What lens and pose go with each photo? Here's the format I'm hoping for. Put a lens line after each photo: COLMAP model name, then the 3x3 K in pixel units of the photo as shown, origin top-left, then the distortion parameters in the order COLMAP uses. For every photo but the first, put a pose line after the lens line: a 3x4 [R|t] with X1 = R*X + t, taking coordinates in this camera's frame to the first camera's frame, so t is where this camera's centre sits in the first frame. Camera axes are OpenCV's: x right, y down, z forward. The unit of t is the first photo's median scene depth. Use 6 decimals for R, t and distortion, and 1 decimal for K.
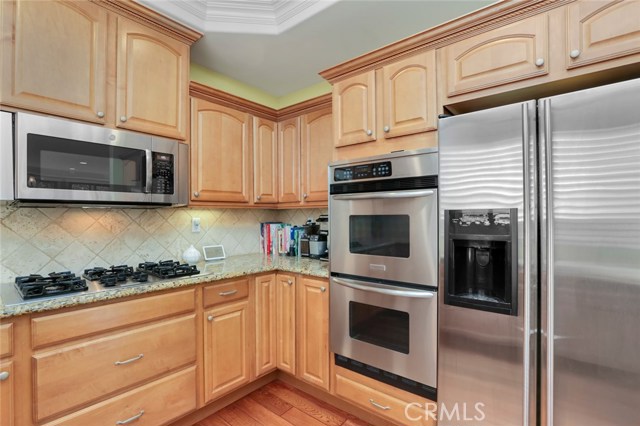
lens RADIAL K [[301.2, 0, 324.0], [0, 301.2, 215.9], [0, 0, 1]] dist [-0.039785, 0.000238]
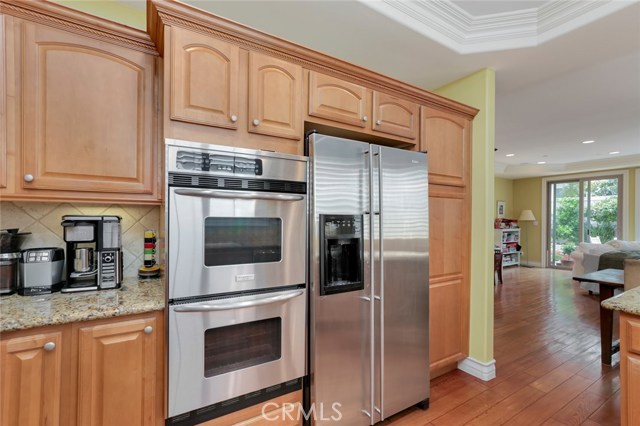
lens RADIAL K [[295.1, 0, 321.6], [0, 295.1, 216.8], [0, 0, 1]] dist [-0.010418, 0.000328]
pose [[0.328523, 0.015131, 0.944375, -0.597260], [-0.013253, 0.999847, -0.011410, 0.002565], [-0.944403, -0.008768, 0.328673, 0.551001]]
